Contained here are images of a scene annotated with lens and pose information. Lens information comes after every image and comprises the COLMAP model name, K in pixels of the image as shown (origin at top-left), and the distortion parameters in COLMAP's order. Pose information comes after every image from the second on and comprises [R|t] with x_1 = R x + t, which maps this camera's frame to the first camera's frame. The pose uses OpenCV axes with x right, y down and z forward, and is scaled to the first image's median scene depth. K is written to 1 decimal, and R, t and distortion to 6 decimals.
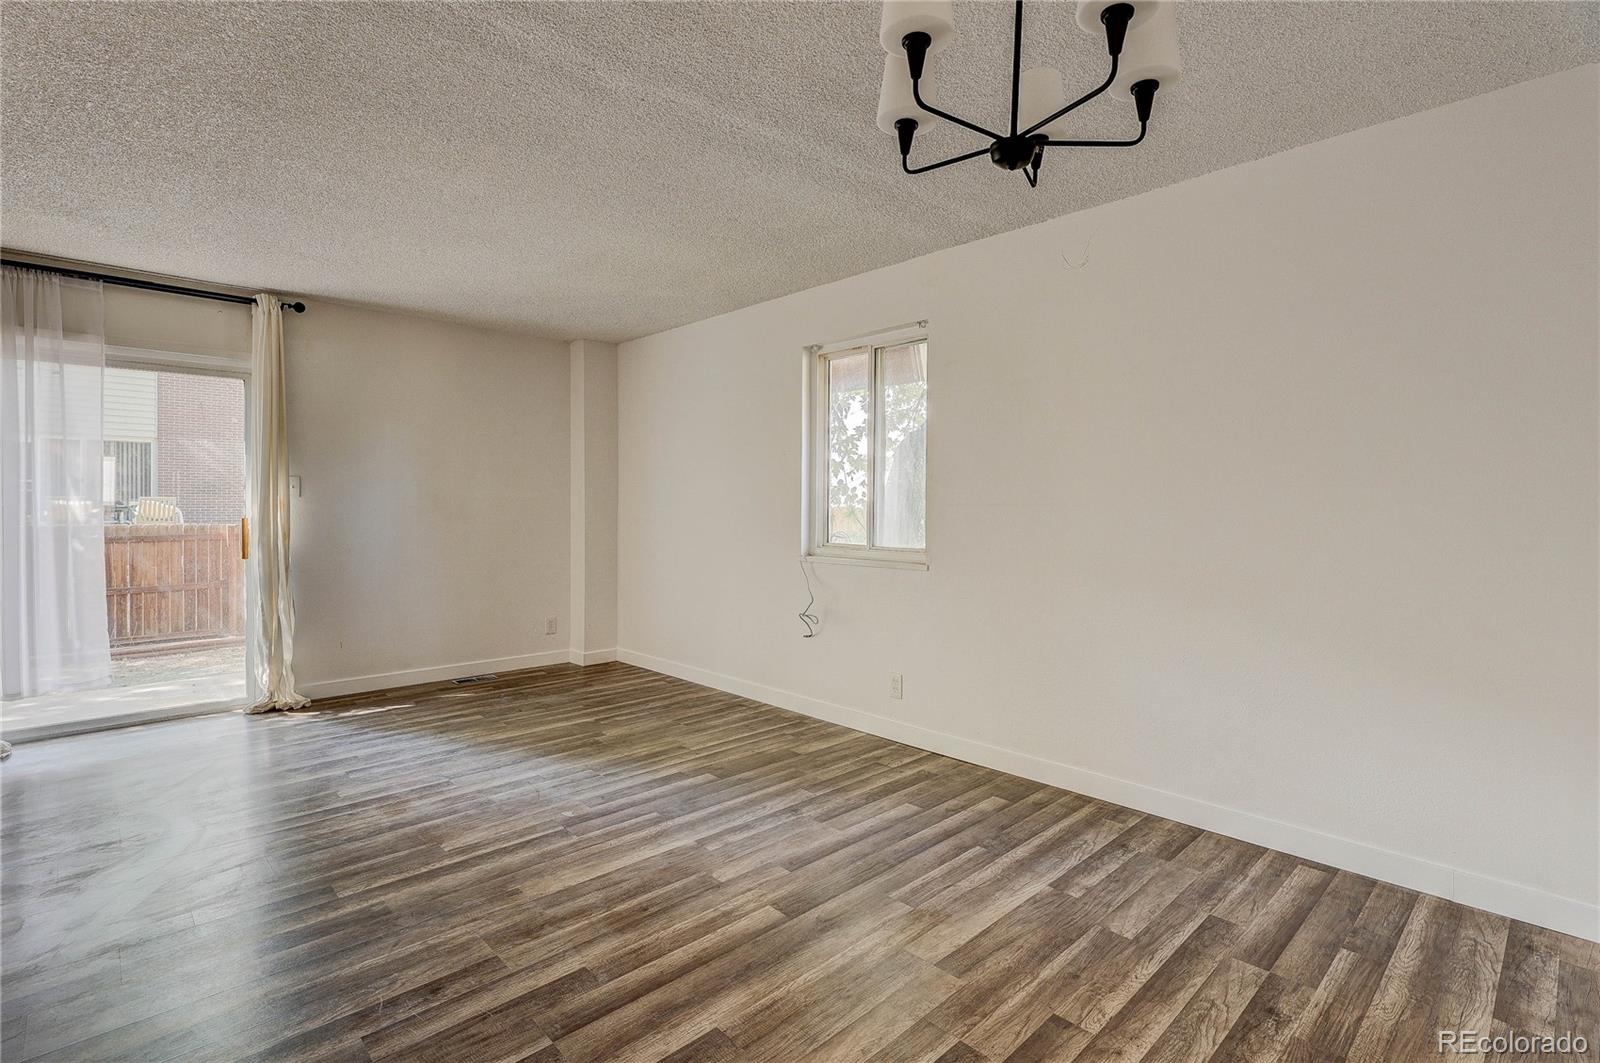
lens RADIAL K [[751.7, 0, 802.5], [0, 751.7, 514.0], [0, 0, 1]] dist [-0.000778, 0.000228]
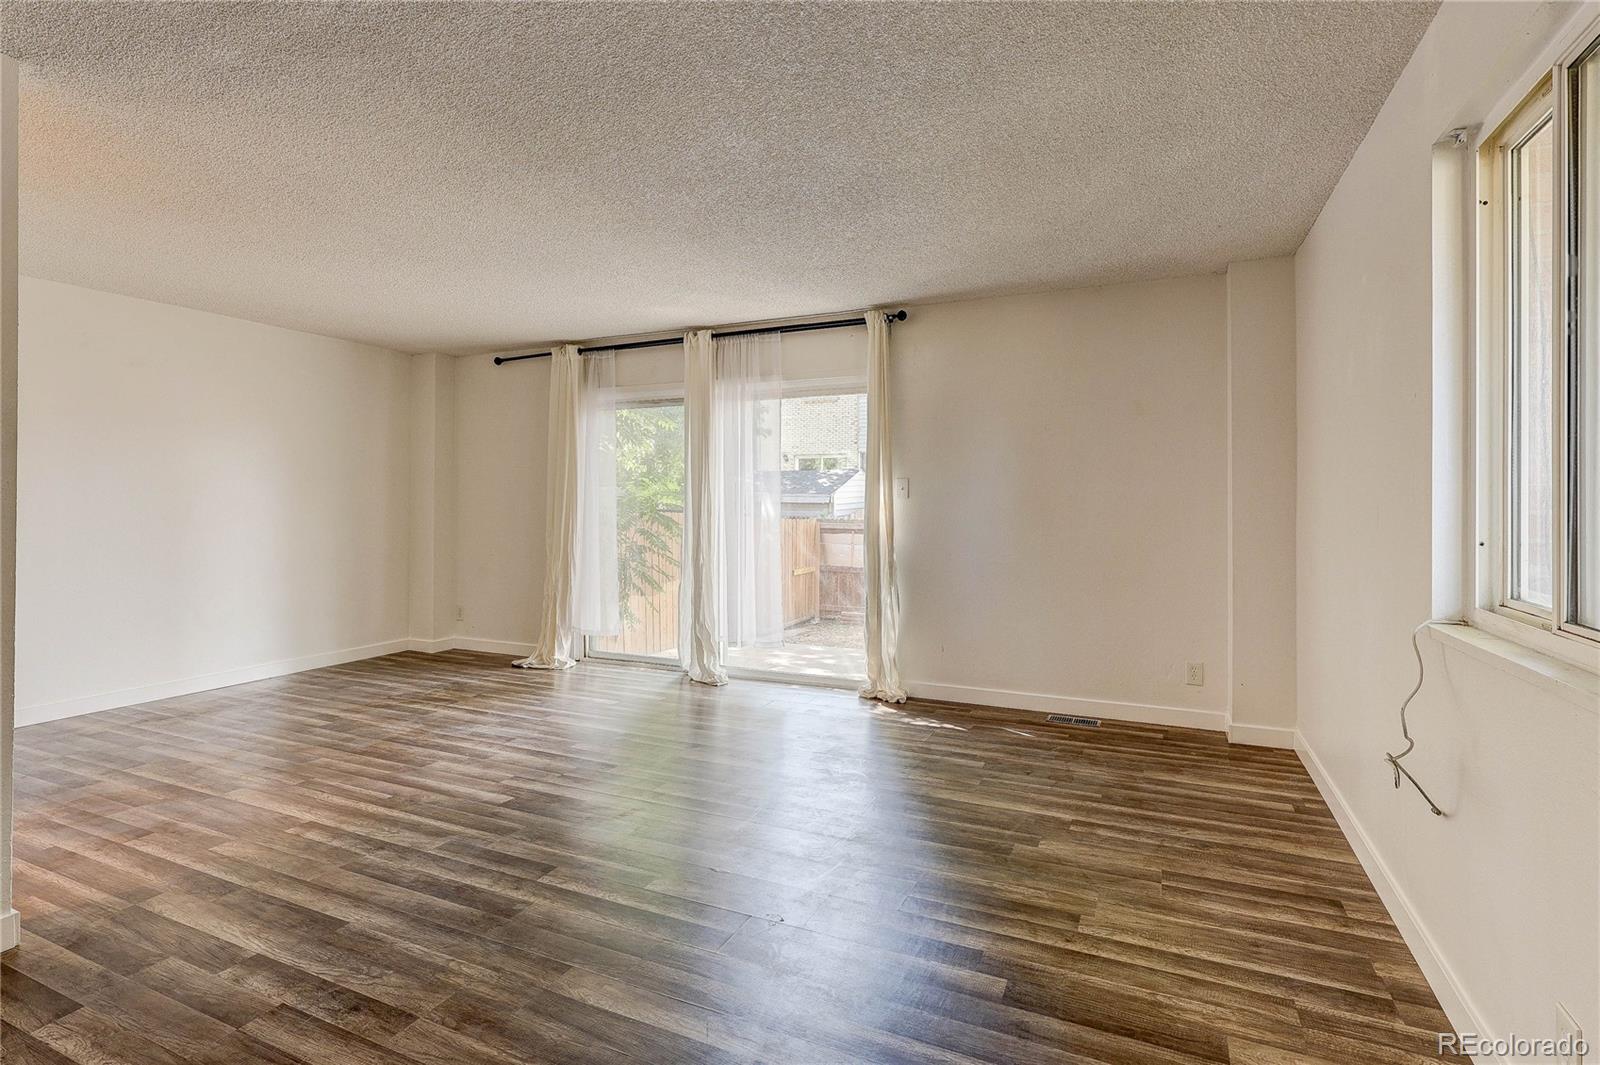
lens RADIAL K [[777.5, 0, 800.0], [0, 777.5, 495.1], [0, 0, 1]] dist [0.001688, -0.000155]
pose [[0.367260, -0.014394, -0.930007, 0.313759], [-0.006342, 0.999818, -0.017979, -0.007150], [0.930097, 0.012501, 0.367102, 0.543452]]
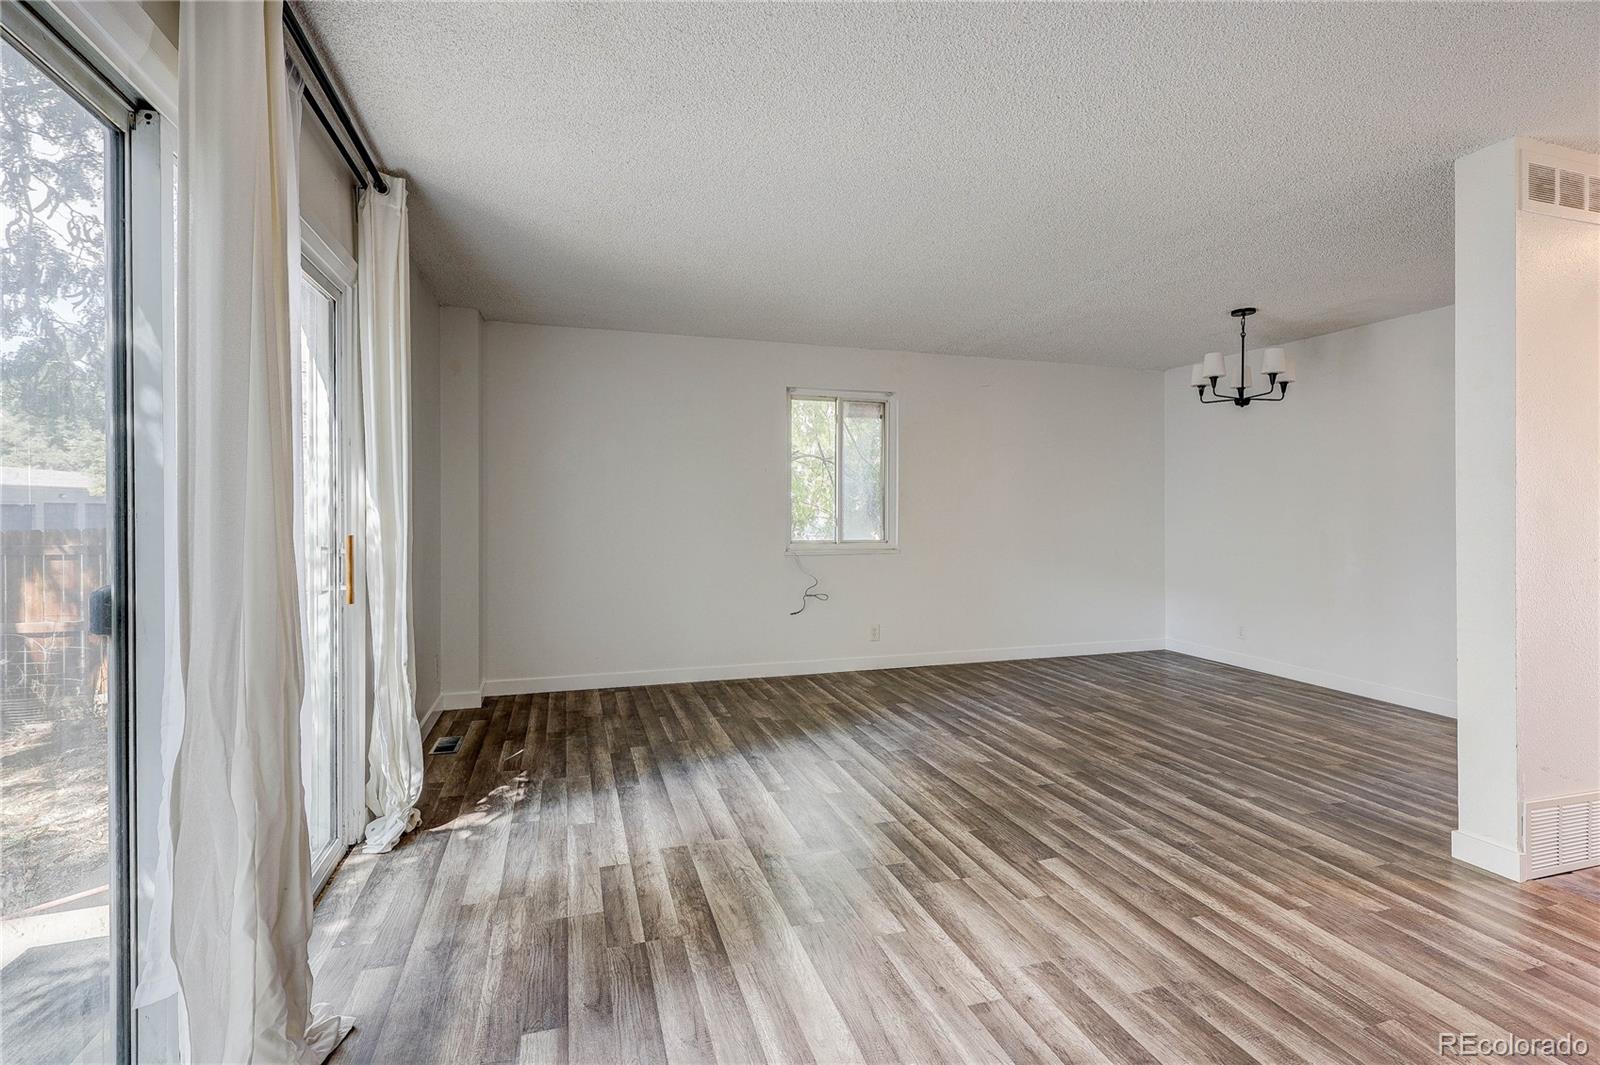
lens RADIAL K [[751.7, 0, 802.5], [0, 751.7, 515.0], [0, 0, 1]] dist [-0.000778, 0.000228]
pose [[0.440033, -0.006032, 0.897961, -1.238454], [0.009252, 0.999955, 0.002183, -0.008707], [-0.897934, 0.007348, 0.440069, 0.461631]]
